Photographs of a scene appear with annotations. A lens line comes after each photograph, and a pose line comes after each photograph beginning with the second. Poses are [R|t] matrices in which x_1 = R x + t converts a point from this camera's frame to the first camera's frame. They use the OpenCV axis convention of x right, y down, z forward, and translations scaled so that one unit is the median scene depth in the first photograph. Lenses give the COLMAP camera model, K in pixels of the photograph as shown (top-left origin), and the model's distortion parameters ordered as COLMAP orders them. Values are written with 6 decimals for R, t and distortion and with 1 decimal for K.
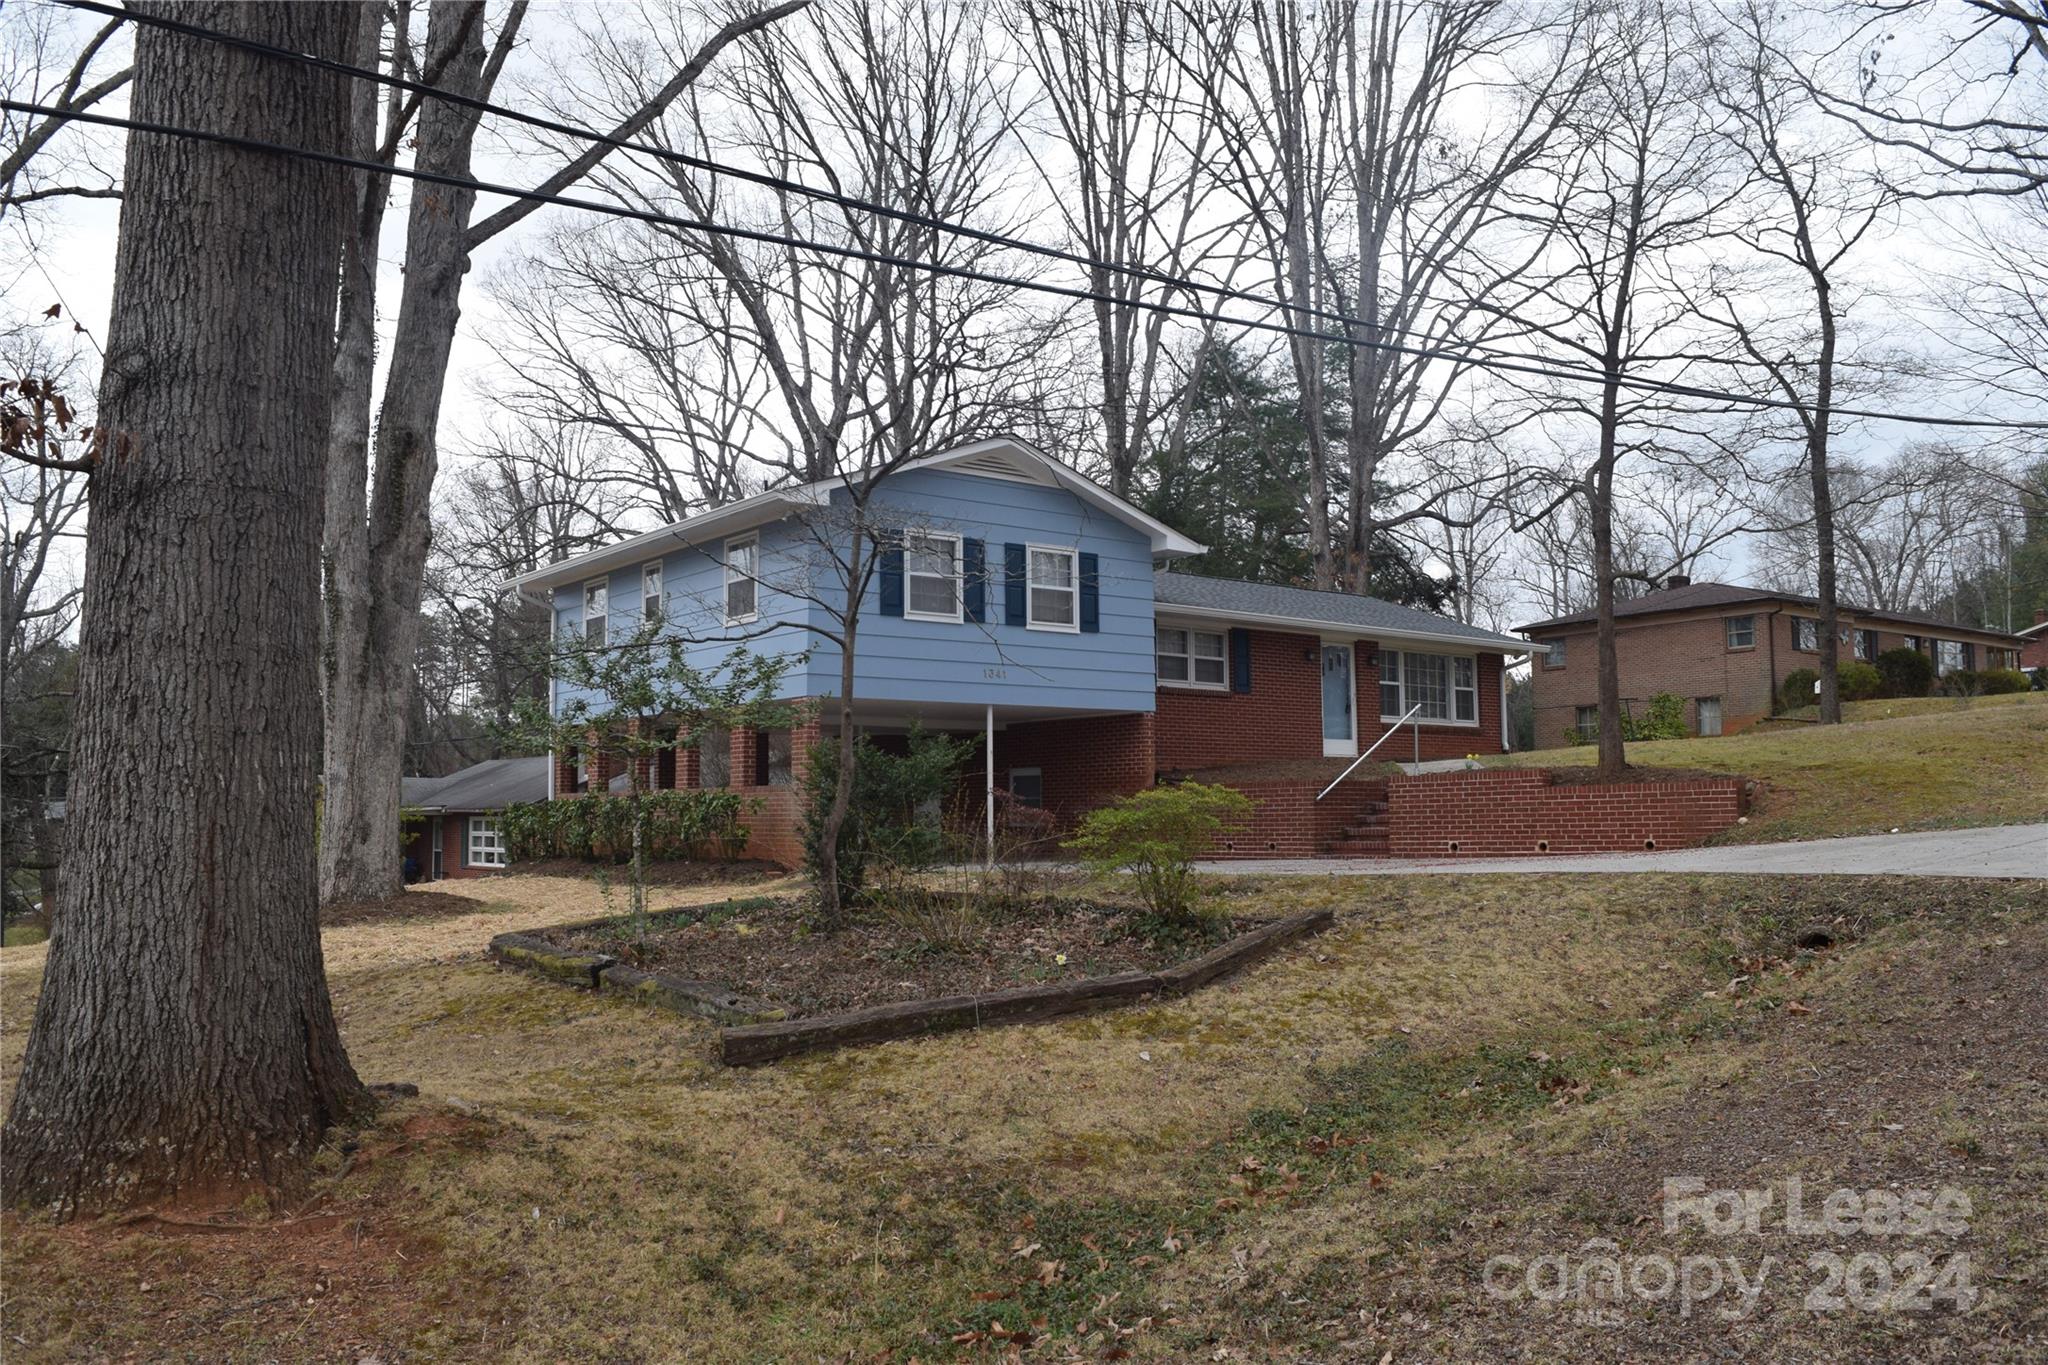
lens RADIAL K [[1611.8, 0, 1024.0], [0, 1611.8, 682.5], [0, 0, 1]] dist [-0.089562, 0.012174]
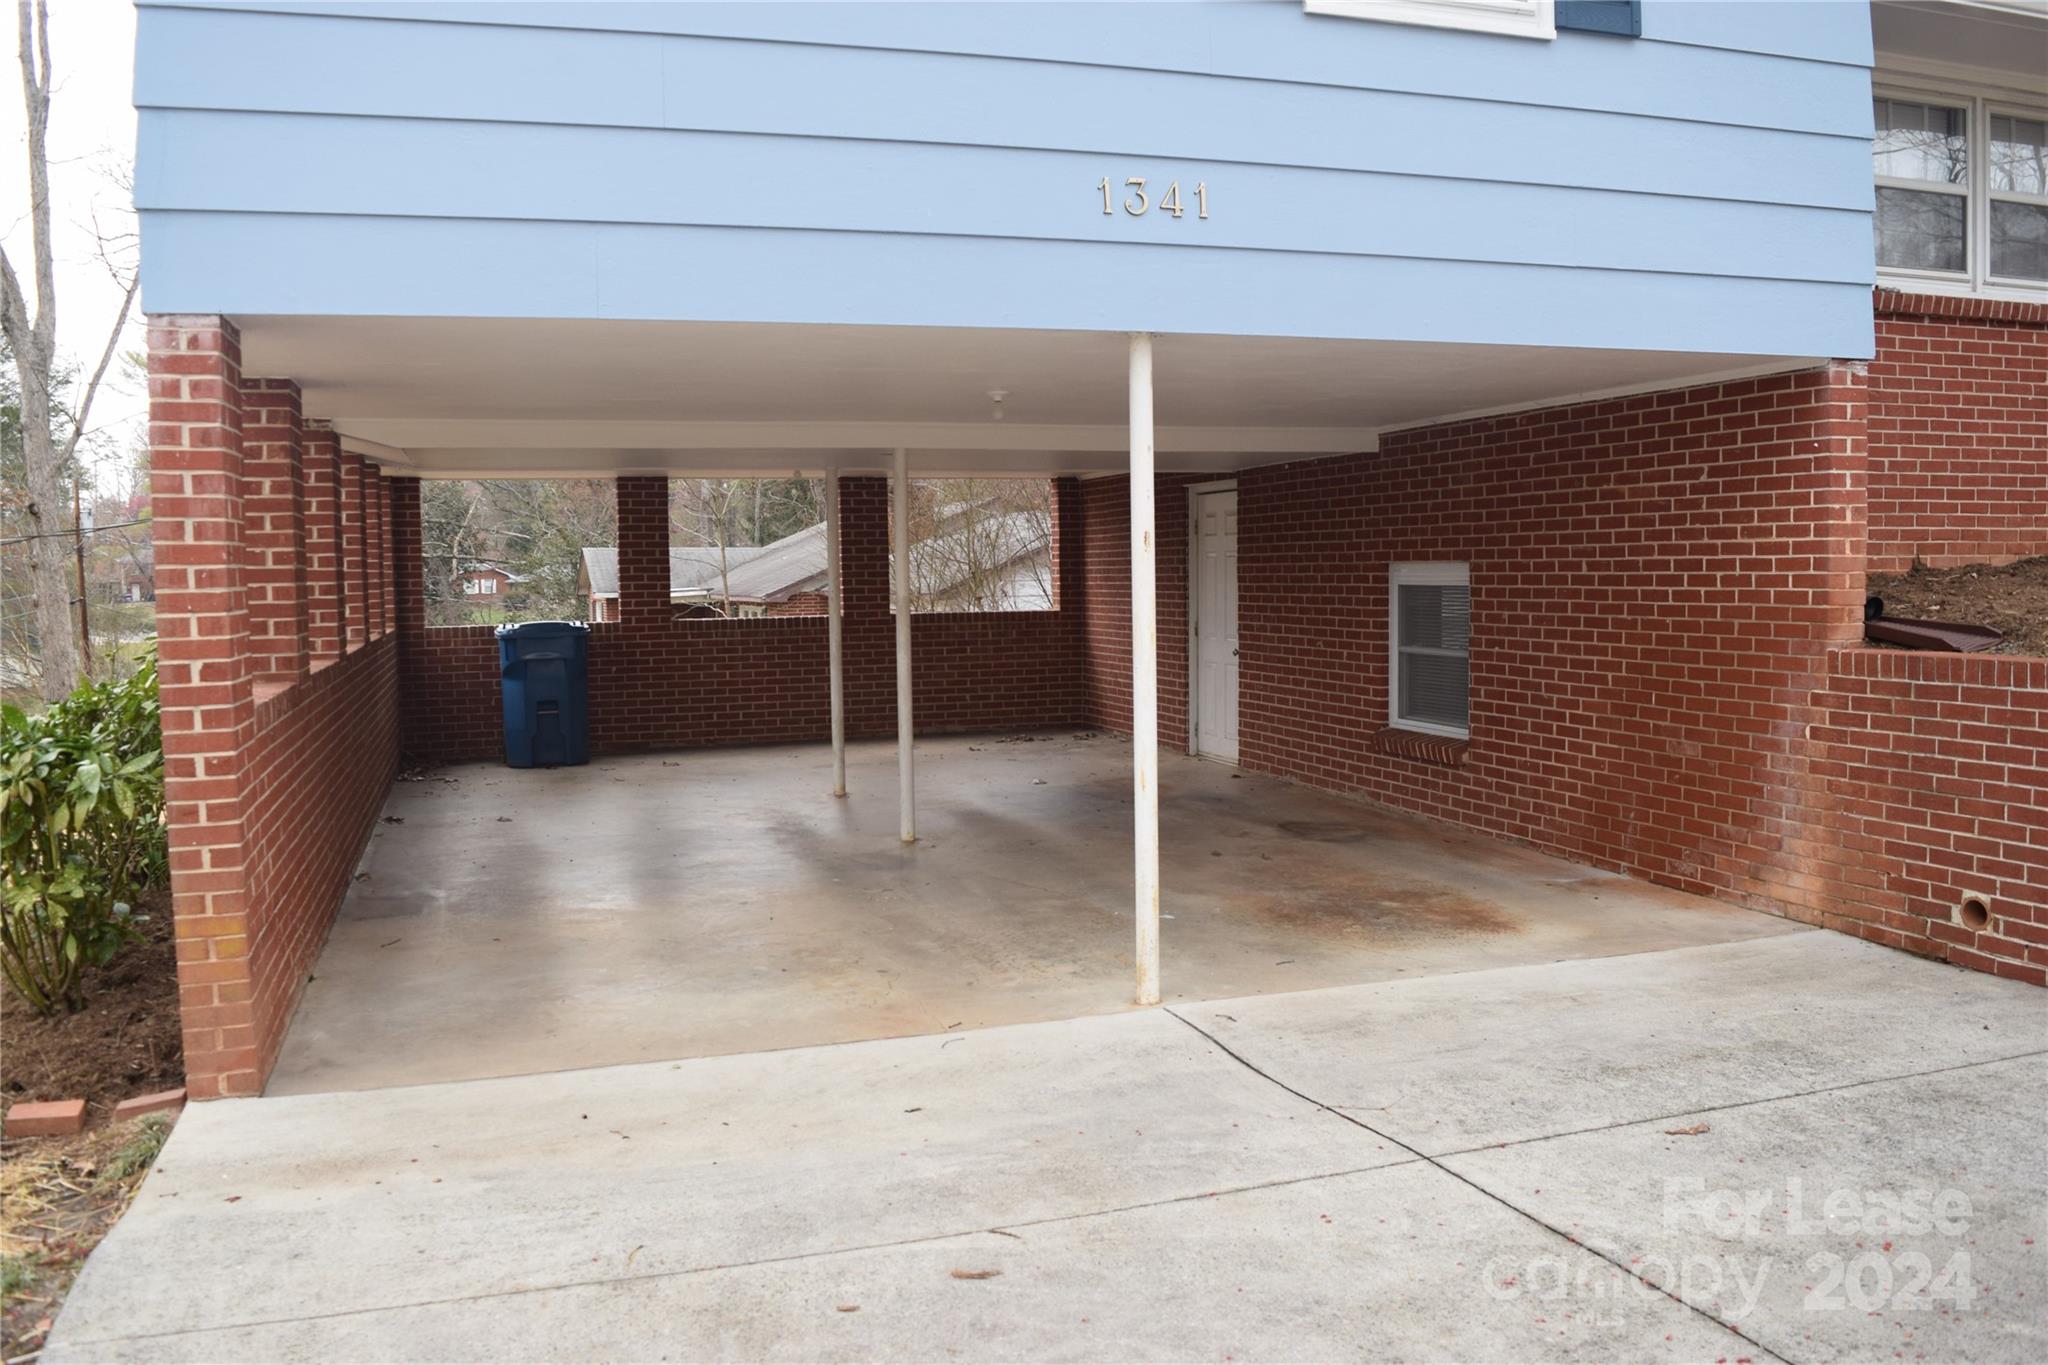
lens RADIAL K [[1611.8, 0, 1024.0], [0, 1611.8, 682.5], [0, 0, 1]] dist [-0.089562, 0.012174]
pose [[0.936637, 0.017970, -0.349839, 0.043967], [0.038546, 0.987331, 0.153918, 0.025883], [0.348173, -0.157650, 0.924079, 0.737367]]
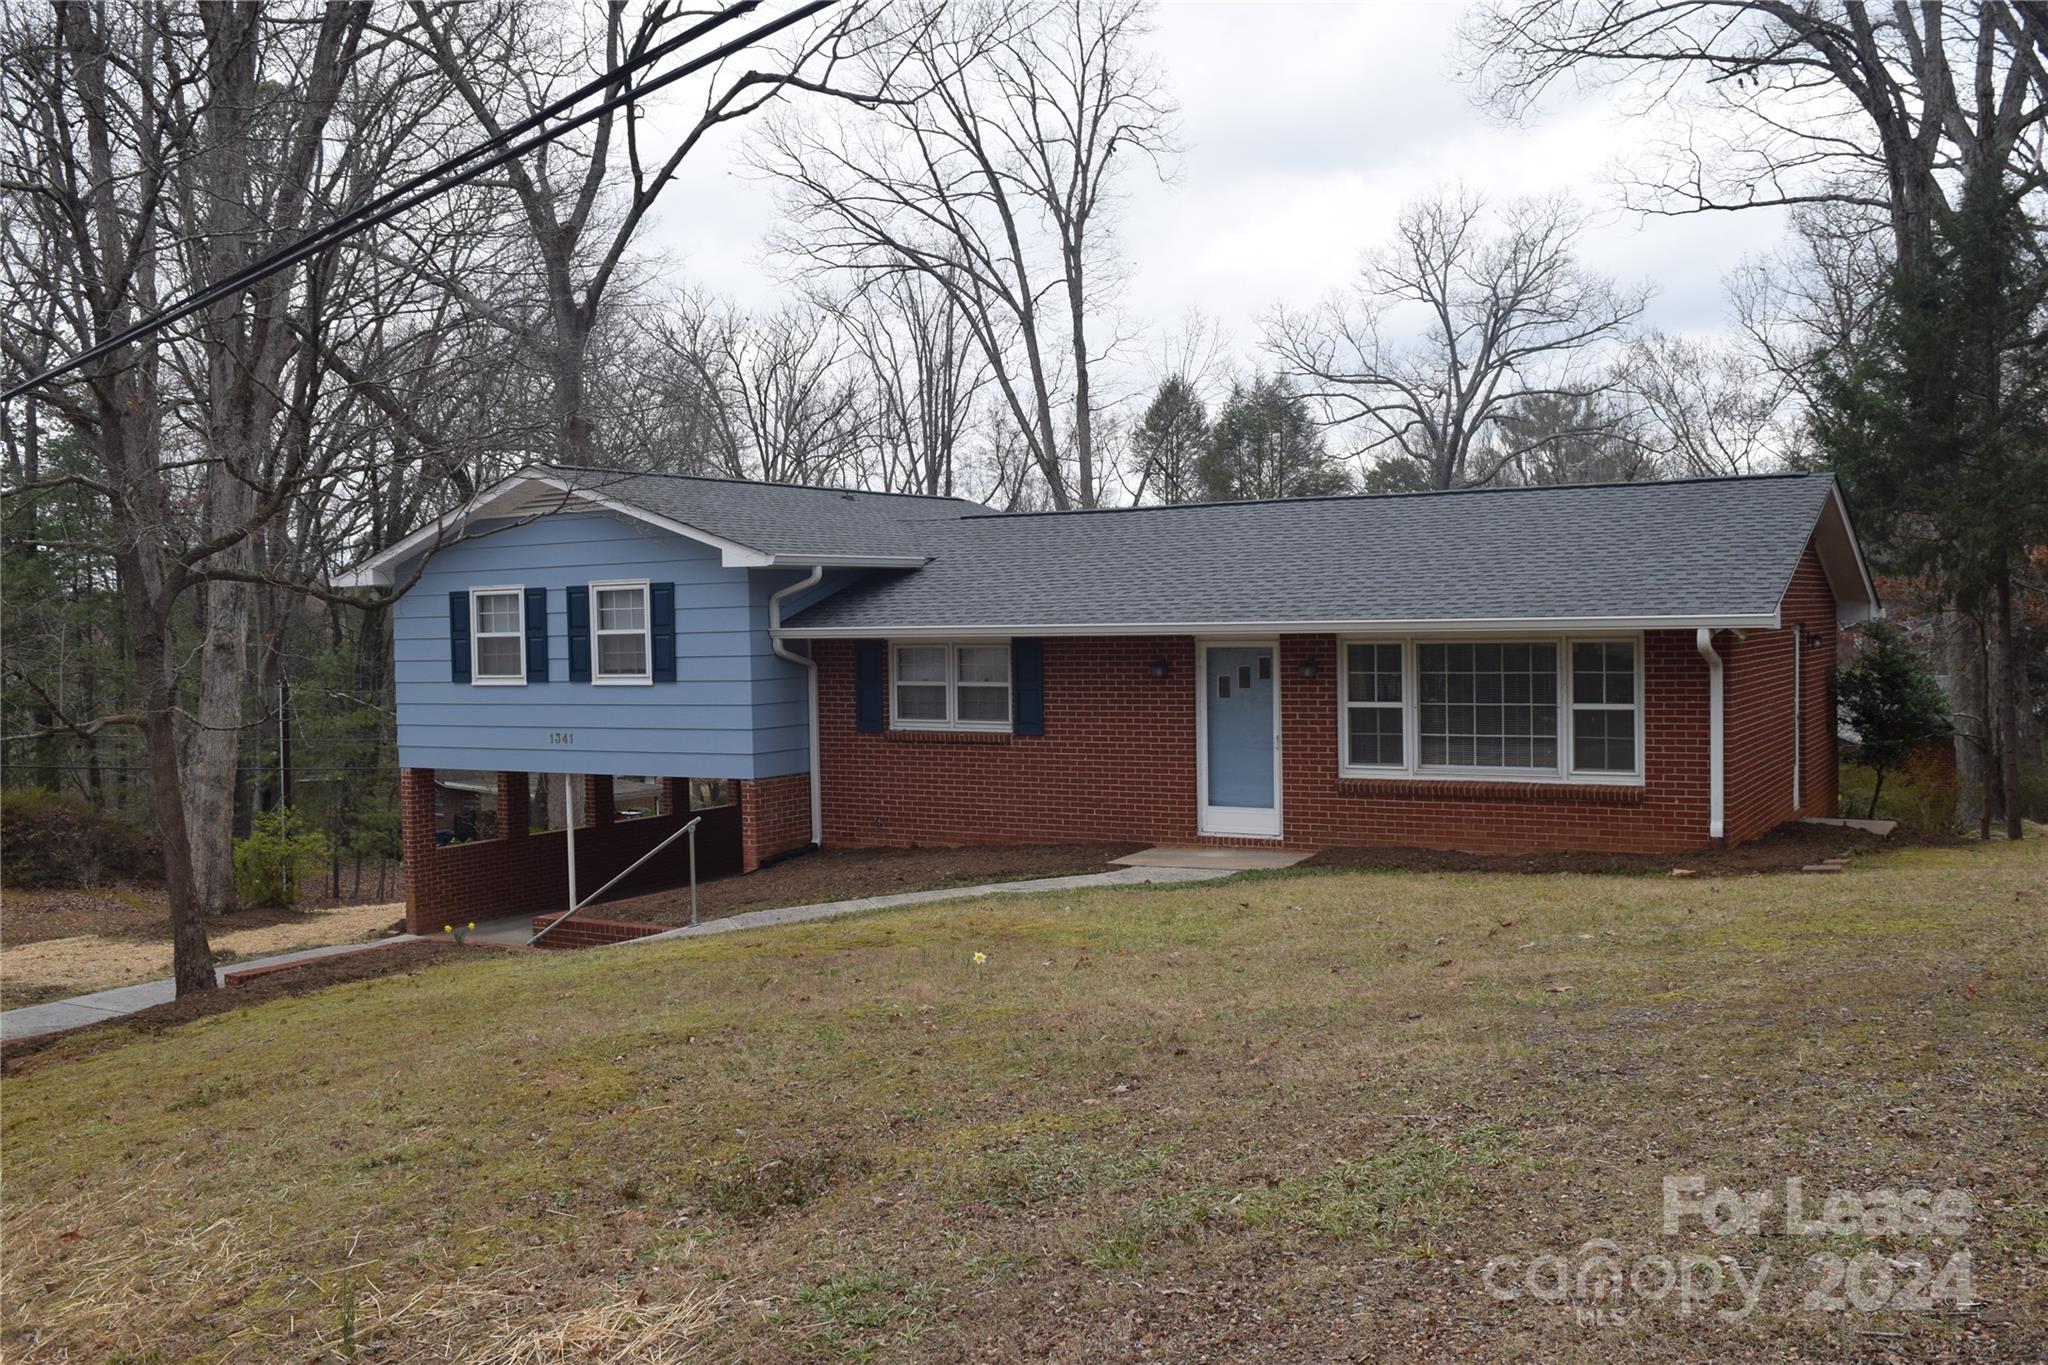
lens RADIAL K [[1850.2, 0, 1024.0], [0, 1850.2, 682.5], [0, 0, 1]] dist [-0.079567, 0.006581]
pose [[0.364845, 0.034640, -0.930424, 0.966427], [0.096901, 0.992468, 0.074948, -0.083059], [0.926012, -0.117503, 0.358740, 0.839053]]
